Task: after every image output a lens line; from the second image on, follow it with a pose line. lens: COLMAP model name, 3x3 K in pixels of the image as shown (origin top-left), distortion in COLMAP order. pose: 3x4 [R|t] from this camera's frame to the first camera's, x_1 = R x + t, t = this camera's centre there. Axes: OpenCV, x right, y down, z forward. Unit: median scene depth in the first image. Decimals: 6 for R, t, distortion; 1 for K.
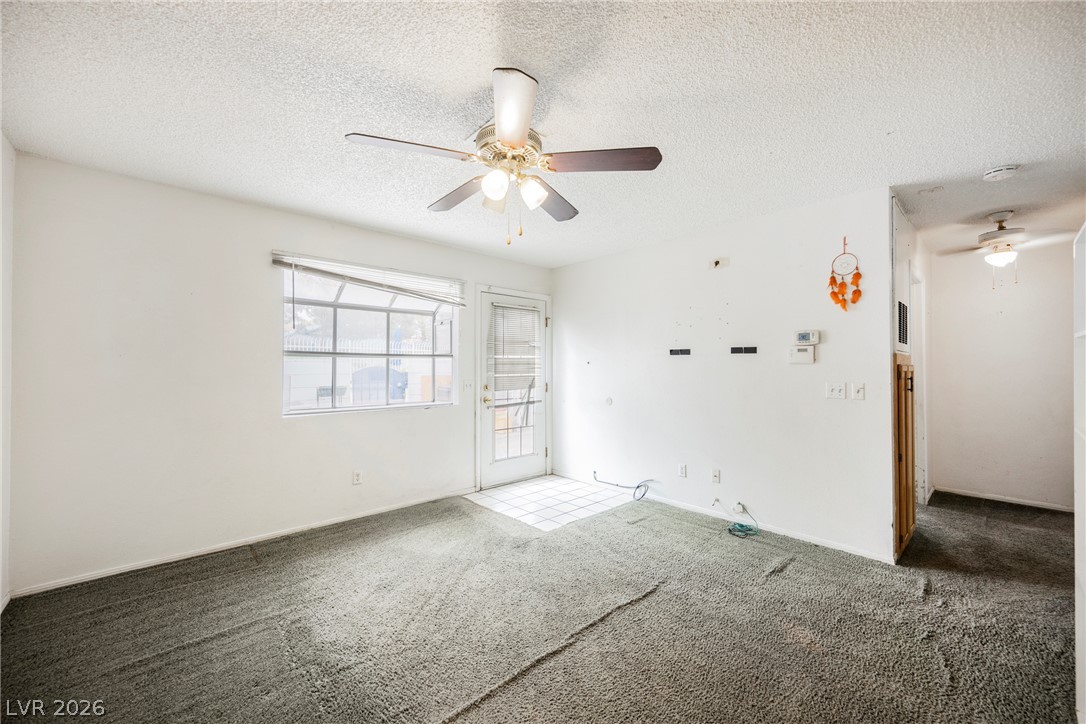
lens RADIAL K [[422.7, 0, 553.6], [0, 422.7, 362.5], [0, 0, 1]] dist [-0.001248, 0.000136]
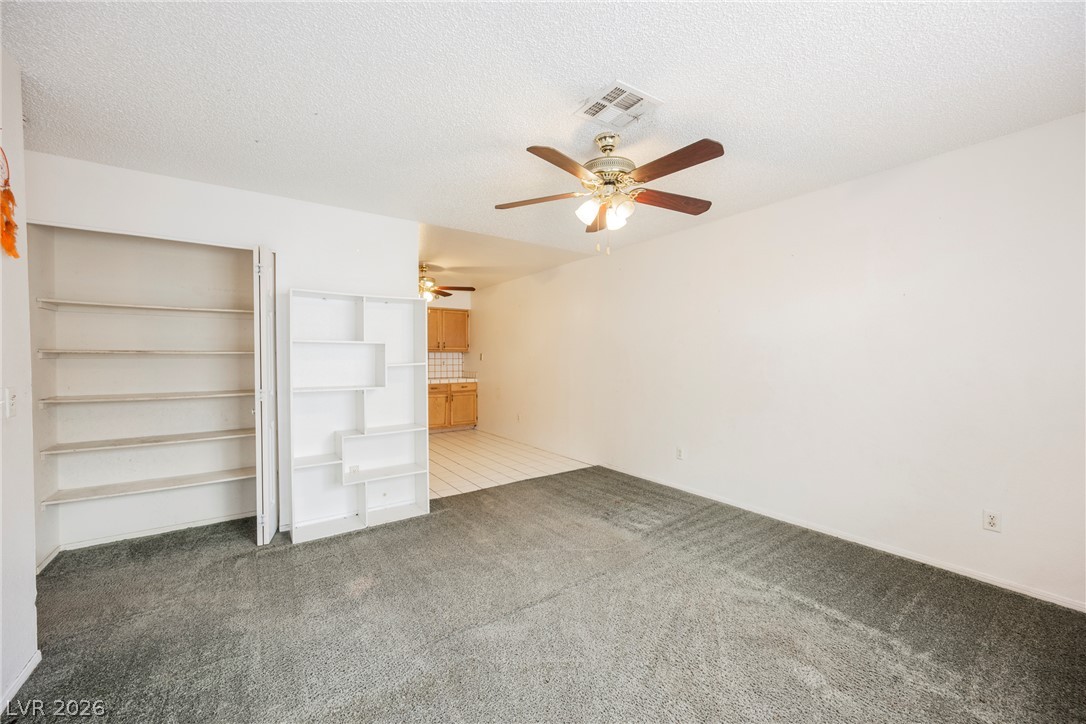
lens RADIAL K [[422.7, 0, 546.4], [0, 422.7, 363.9], [0, 0, 1]] dist [-0.001248, 0.000136]
pose [[-0.989859, -0.002636, 0.142032, -0.063710], [-0.001600, 0.999971, 0.007411, 0.010281], [-0.142047, 0.007108, -0.989834, 1.363702]]
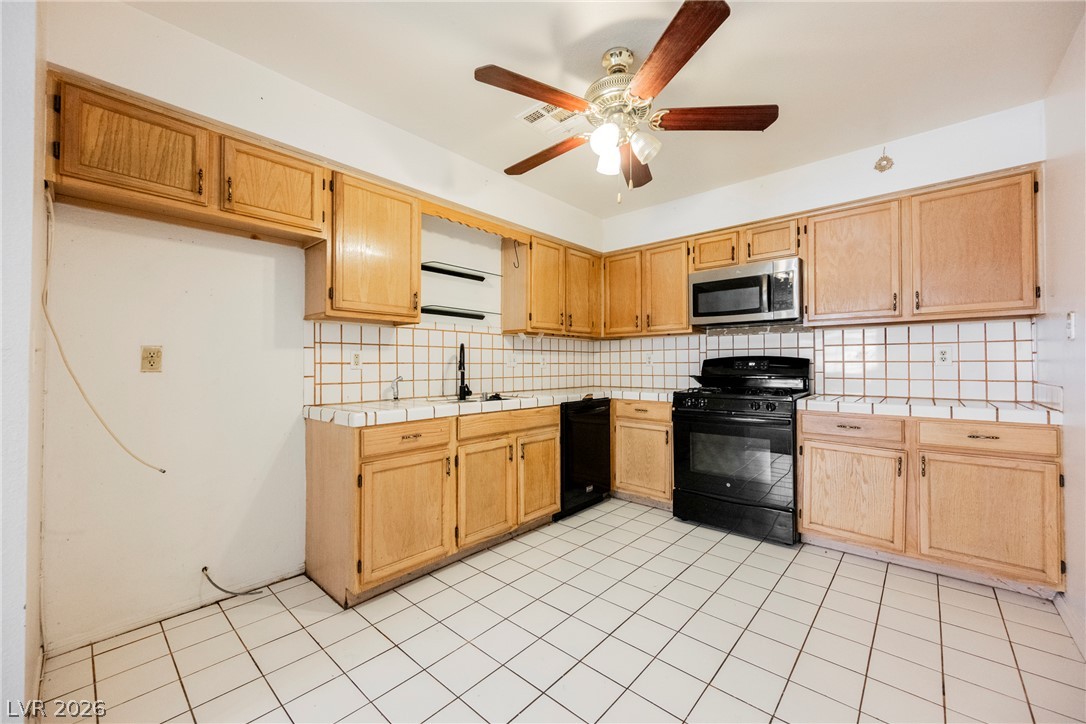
lens RADIAL K [[422.7, 0, 543.9], [0, 422.7, 359.8], [0, 0, 1]] dist [-0.001248, 0.000136]
pose [[-0.085050, 0.011969, 0.996305, 0.123745], [-0.005528, 0.999907, -0.012484, 0.048697], [-0.996361, -0.006569, -0.084976, -0.184073]]
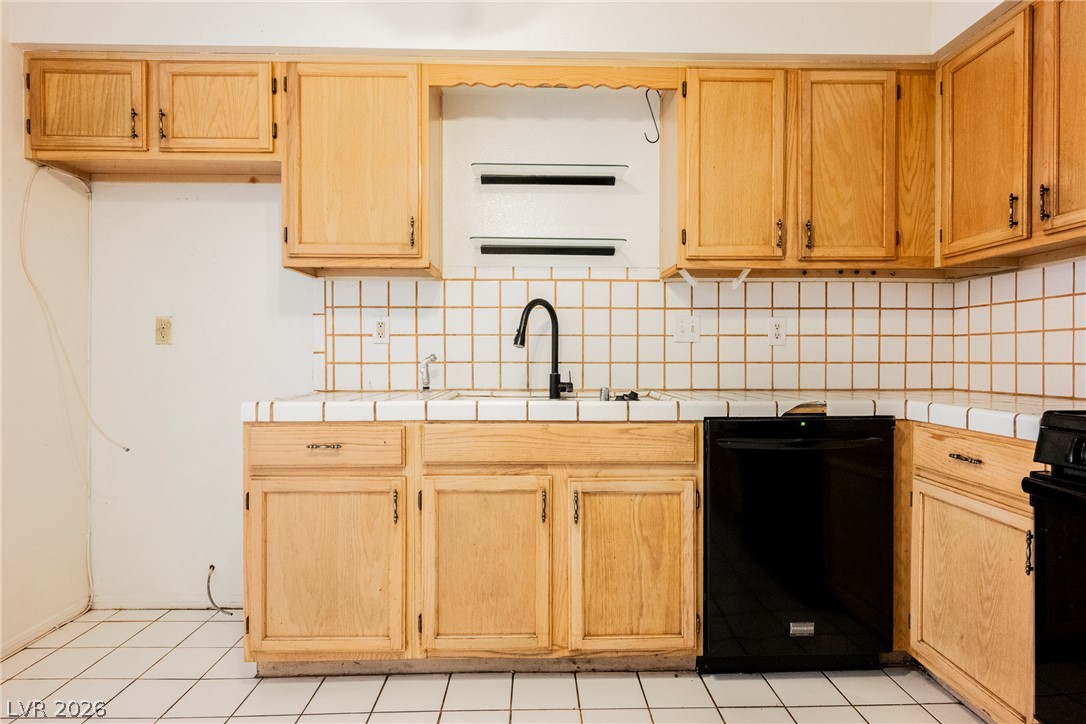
lens RADIAL K [[573.3, 0, 550.4], [0, 573.3, 361.8], [0, 0, 1]] dist [-0.003147, 0.000305]
pose [[0.663617, -0.007724, 0.748032, 0.549179], [-0.006196, 0.999856, 0.015821, 0.070328], [-0.748047, -0.015134, 0.663474, -0.585669]]
